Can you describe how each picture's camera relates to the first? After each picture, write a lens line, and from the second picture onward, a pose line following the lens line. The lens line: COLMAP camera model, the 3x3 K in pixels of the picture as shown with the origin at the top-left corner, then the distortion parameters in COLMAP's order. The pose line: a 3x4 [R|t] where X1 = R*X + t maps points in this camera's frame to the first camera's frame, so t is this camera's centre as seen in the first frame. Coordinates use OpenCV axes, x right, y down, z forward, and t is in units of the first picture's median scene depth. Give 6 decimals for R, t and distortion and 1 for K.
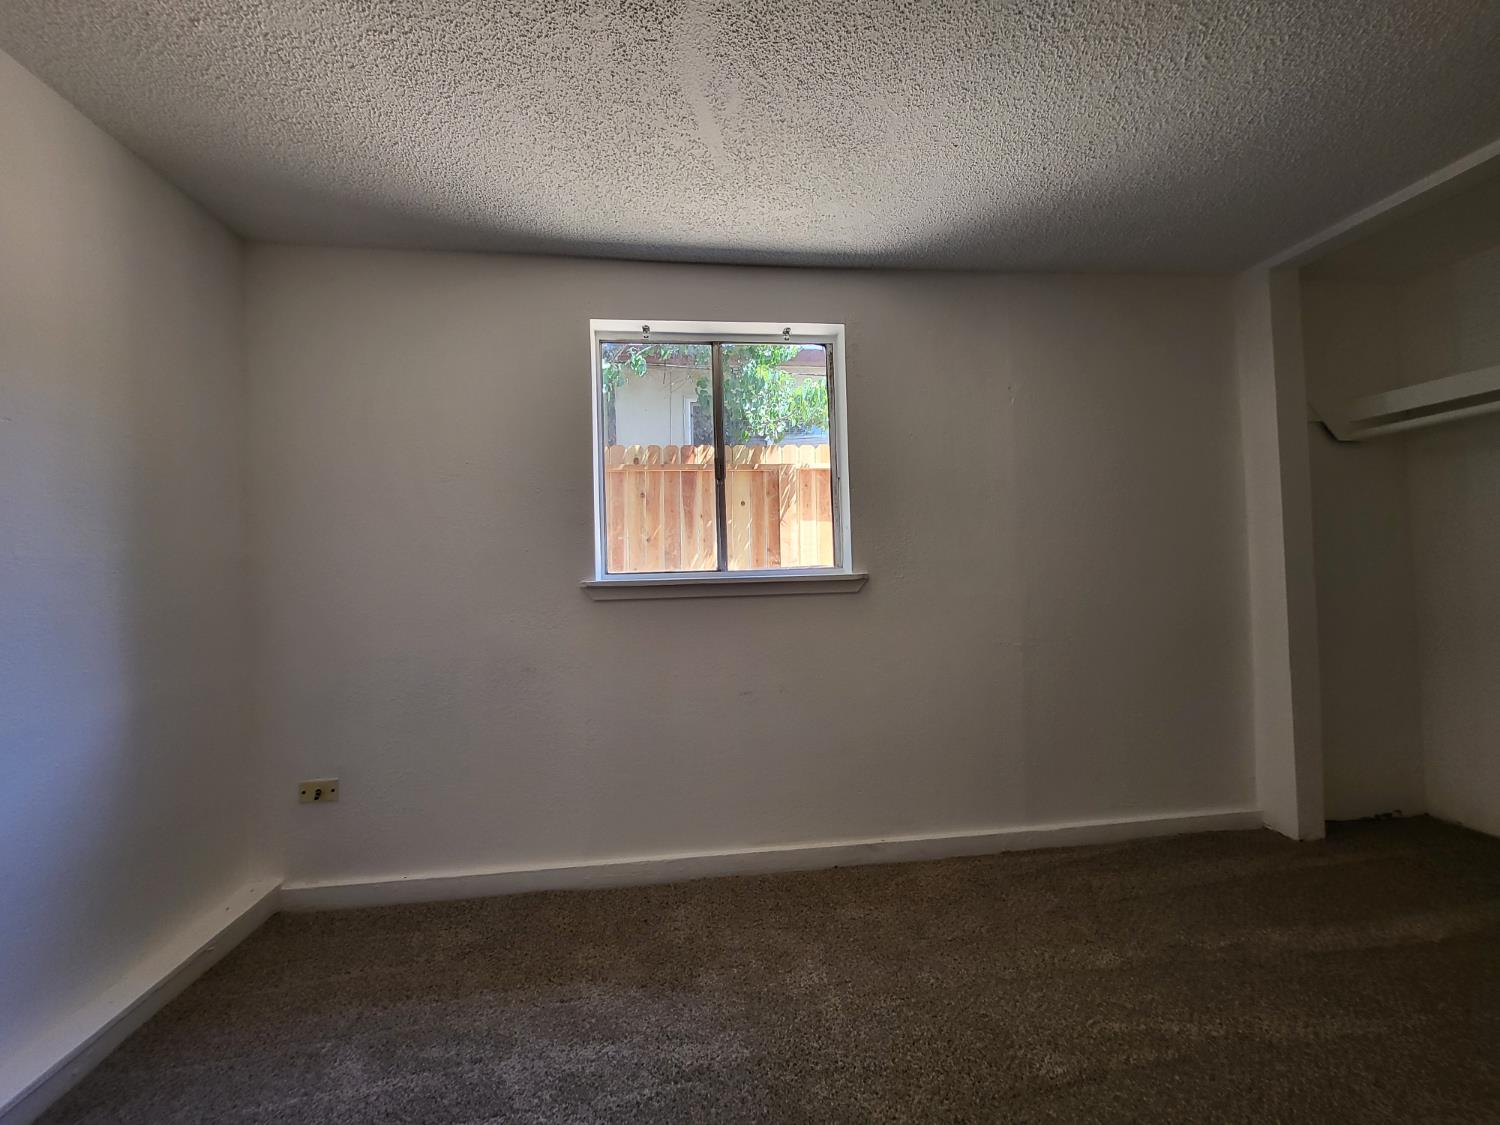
lens RADIAL K [[584.7, 0, 738.1], [0, 584.7, 559.7], [0, 0, 1]] dist [-0.001091, -0.000255]
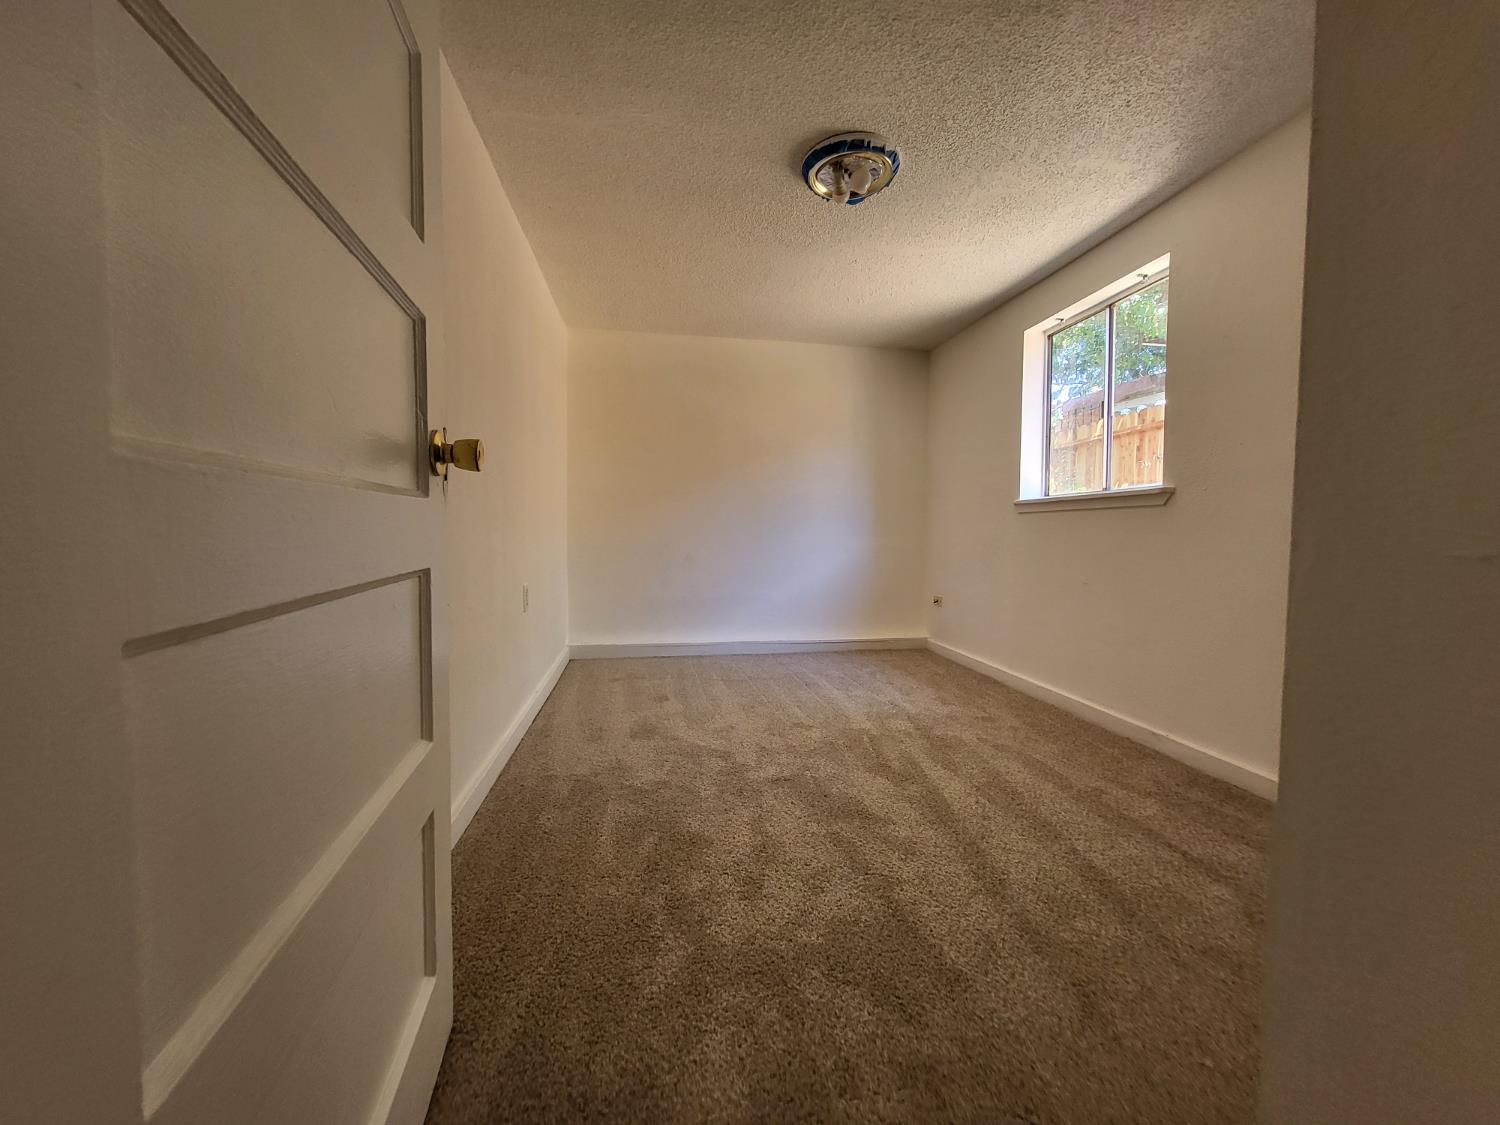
lens RADIAL K [[603.6, 0, 743.1], [0, 603.6, 541.6], [0, 0, 1]] dist [0.000642, -0.000143]
pose [[0.036816, 0.036735, -0.998647, 1.351236], [0.013370, 0.999217, 0.037249, 0.074609], [0.999233, -0.014723, 0.036296, 0.189985]]
